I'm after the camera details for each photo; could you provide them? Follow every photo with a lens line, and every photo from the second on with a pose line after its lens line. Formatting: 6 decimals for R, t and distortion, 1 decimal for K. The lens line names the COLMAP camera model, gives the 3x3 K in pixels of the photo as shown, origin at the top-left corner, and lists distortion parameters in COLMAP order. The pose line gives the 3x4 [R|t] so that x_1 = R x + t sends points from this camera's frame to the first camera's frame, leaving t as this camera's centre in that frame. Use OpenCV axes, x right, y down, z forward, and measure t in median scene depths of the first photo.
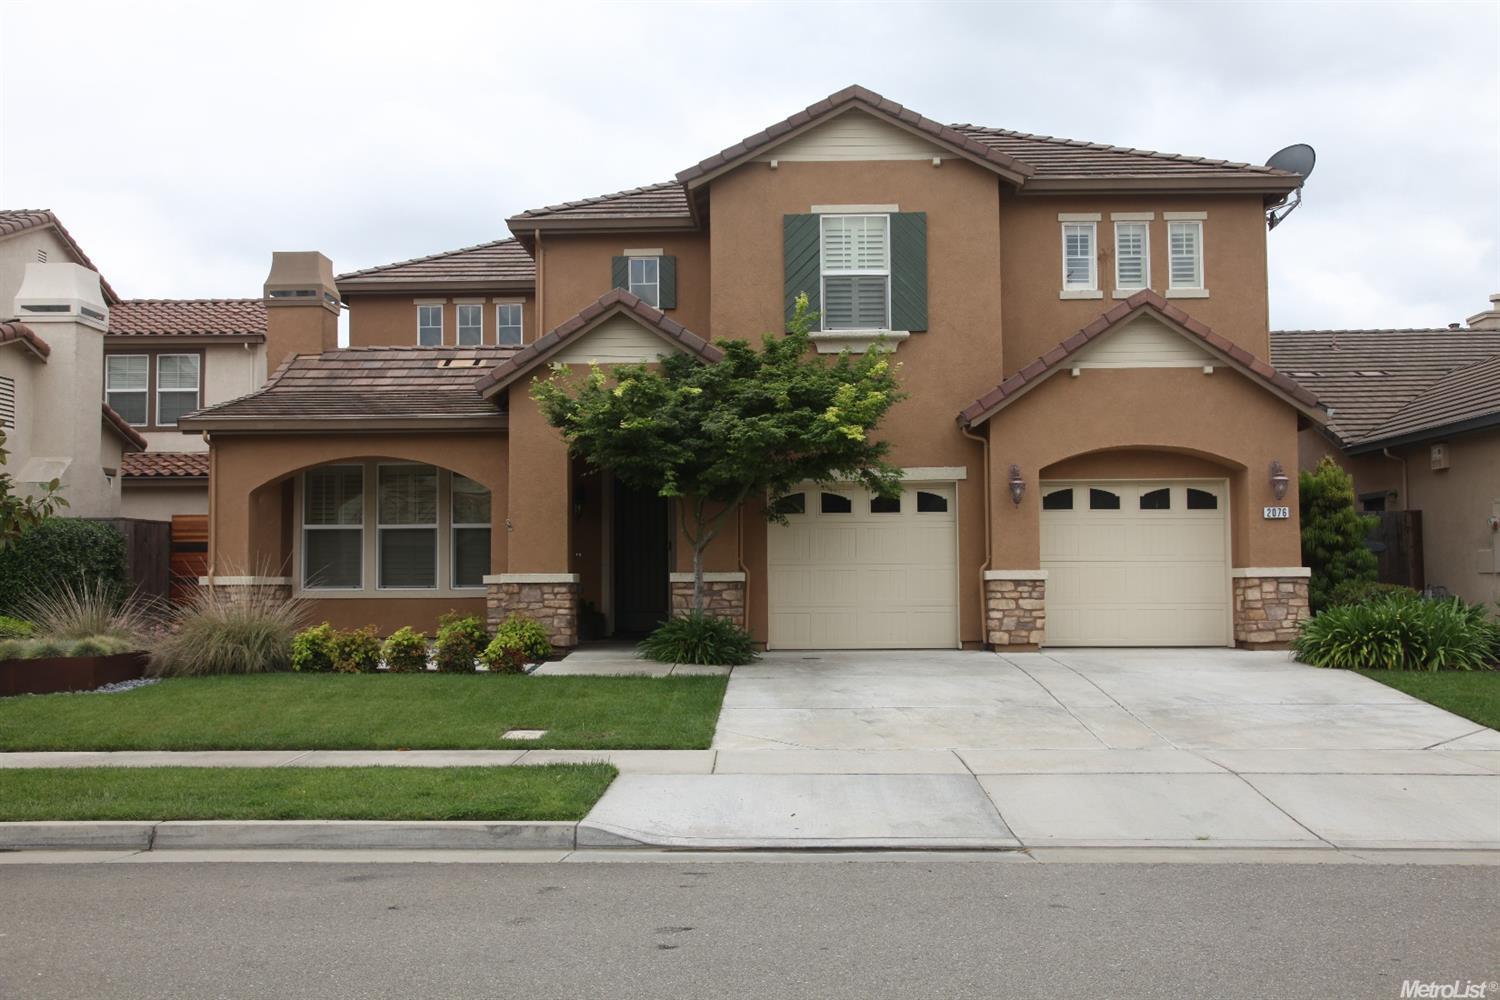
lens RADIAL K [[1423.8, 0, 750.0], [0, 1423.8, 500.0], [0, 0, 1]] dist [0.009359, 0.014708]
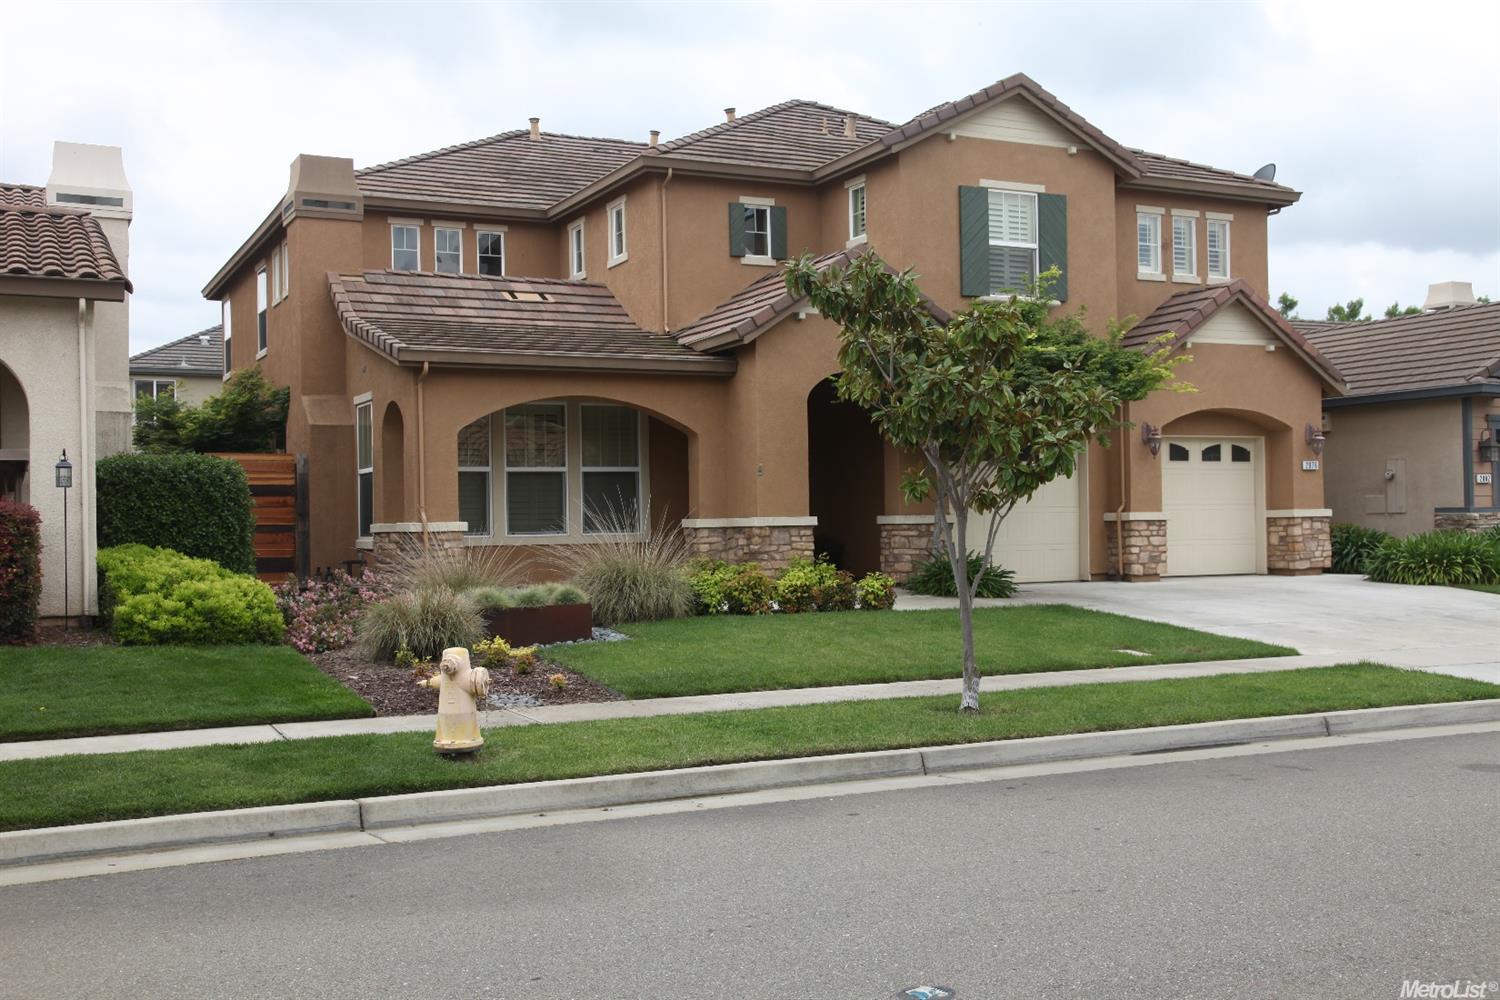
lens RADIAL K [[1533.9, 0, 750.0], [0, 1533.9, 500.0], [0, 0, 1]] dist [0.050042, 0.016779]
pose [[0.882468, 0.000365, 0.470372, -0.671761], [-0.017111, 0.999363, 0.031325, 0.005046], [-0.470061, -0.035692, 0.881912, 0.034498]]
